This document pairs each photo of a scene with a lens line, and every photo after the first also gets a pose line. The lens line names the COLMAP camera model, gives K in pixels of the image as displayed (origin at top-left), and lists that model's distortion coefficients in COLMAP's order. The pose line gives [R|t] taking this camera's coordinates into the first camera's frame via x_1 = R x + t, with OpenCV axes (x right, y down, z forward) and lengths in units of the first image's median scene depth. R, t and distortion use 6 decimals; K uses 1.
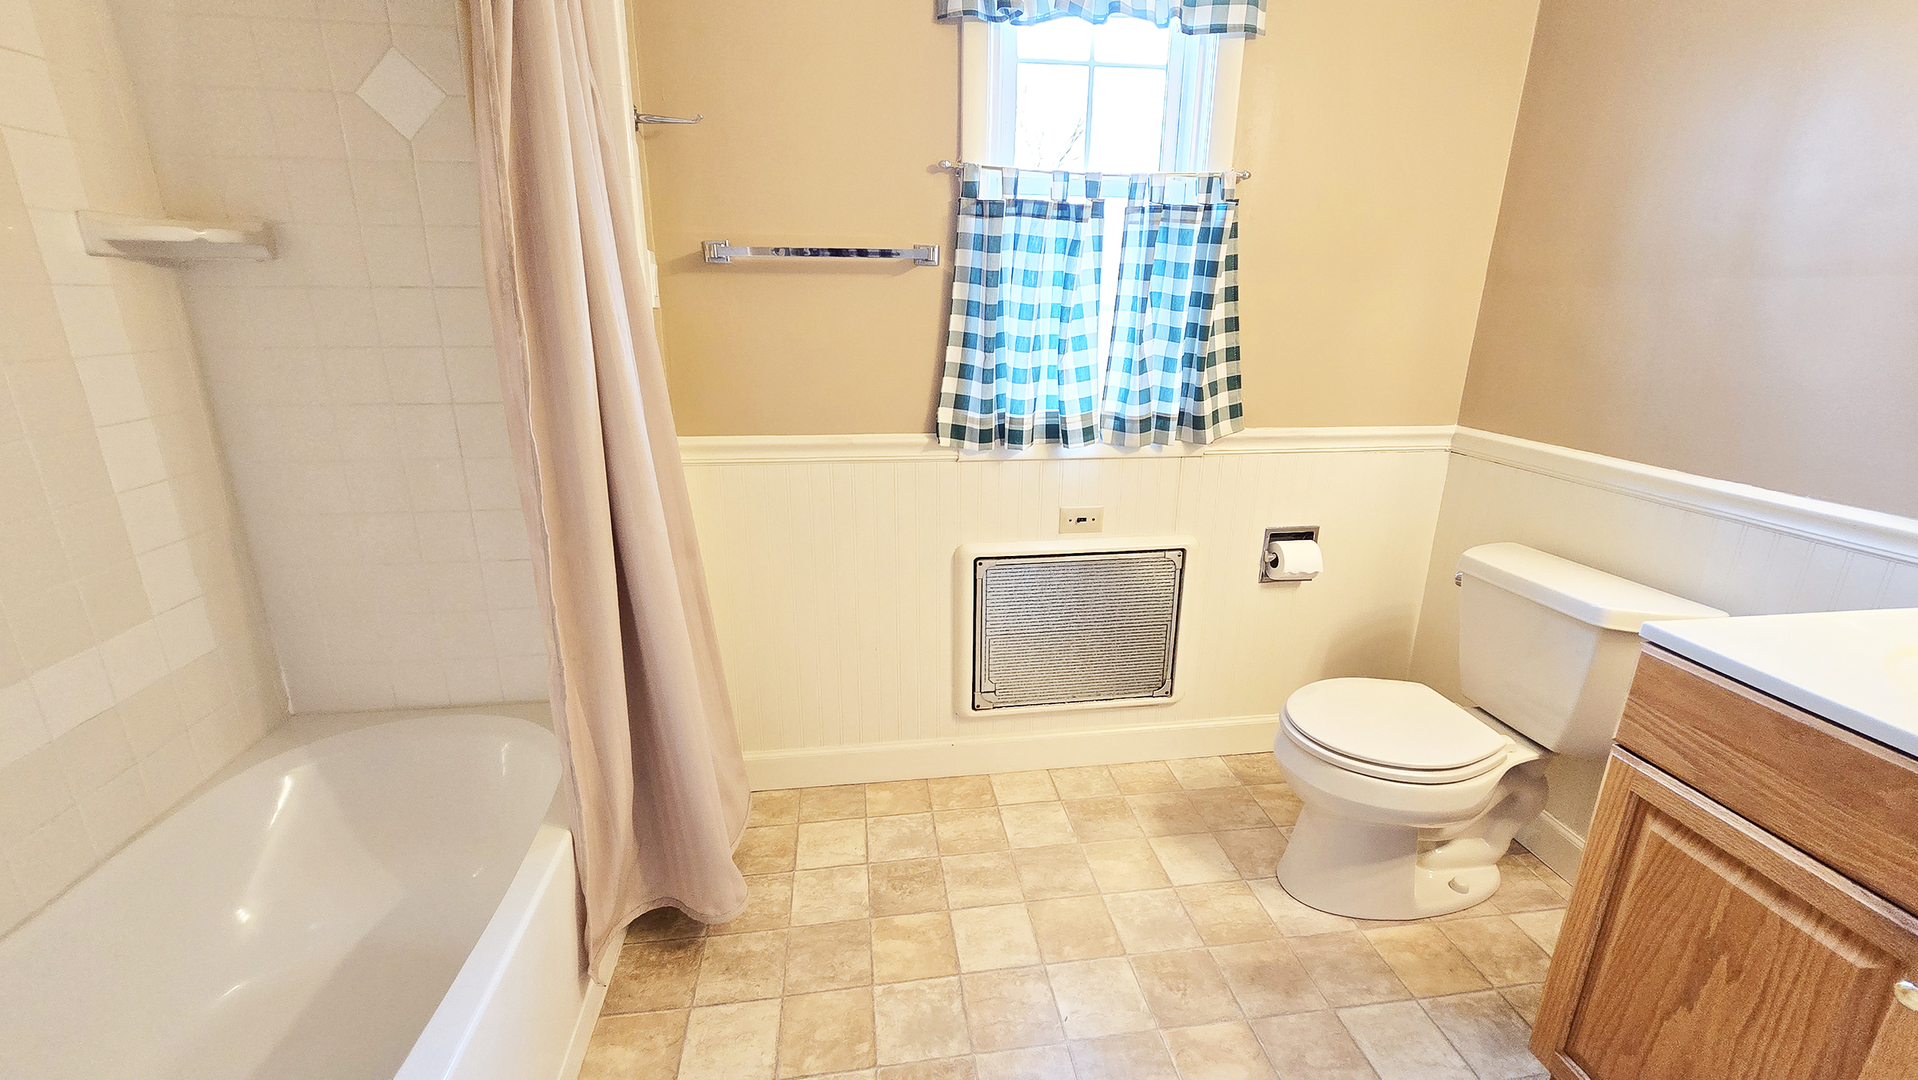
lens RADIAL K [[785.0, 0, 957.2], [0, 785.0, 537.8], [0, 0, 1]] dist [-0.006440, 0.000200]
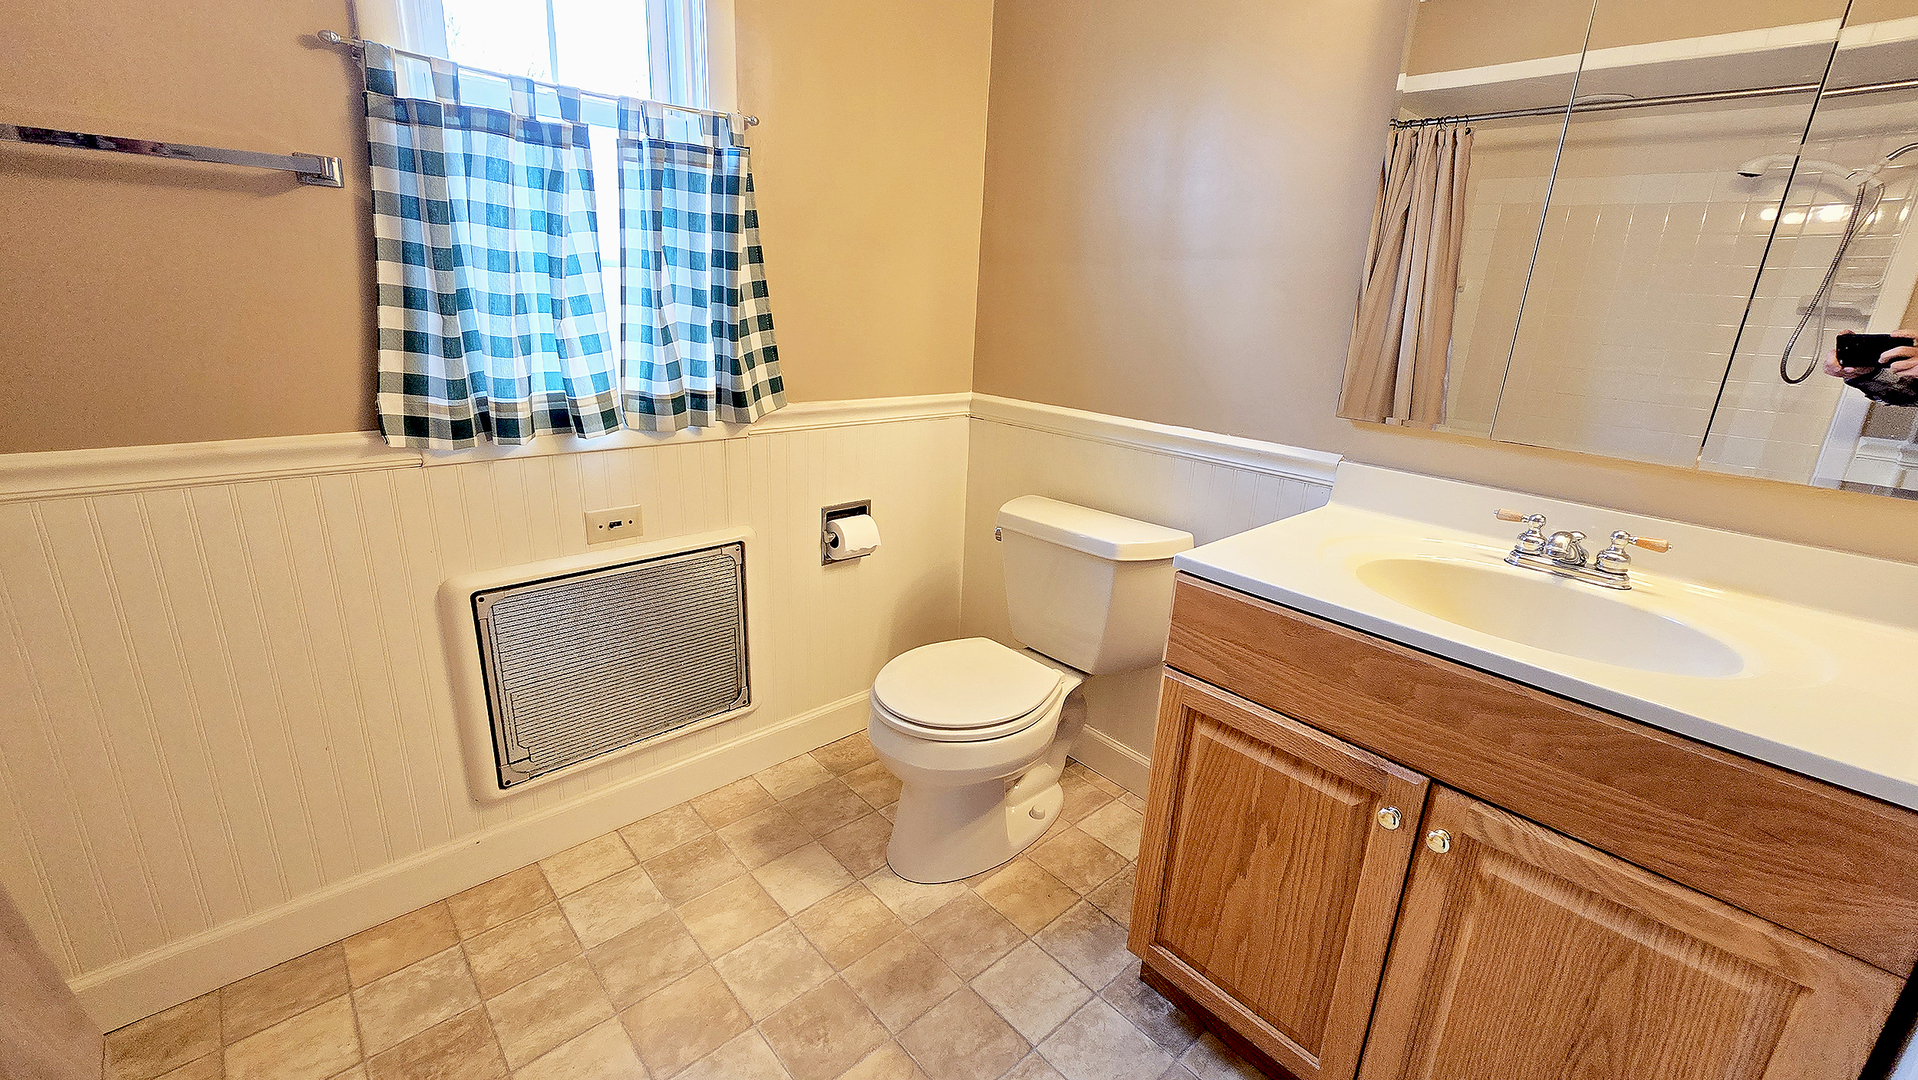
lens RADIAL K [[785.0, 0, 958.1], [0, 785.0, 536.7], [0, 0, 1]] dist [-0.006440, 0.000200]
pose [[0.825899, -0.137452, 0.546808, 0.005232], [0.127434, 0.990240, 0.056442, -0.011866], [-0.549229, 0.023066, 0.835354, 0.132663]]
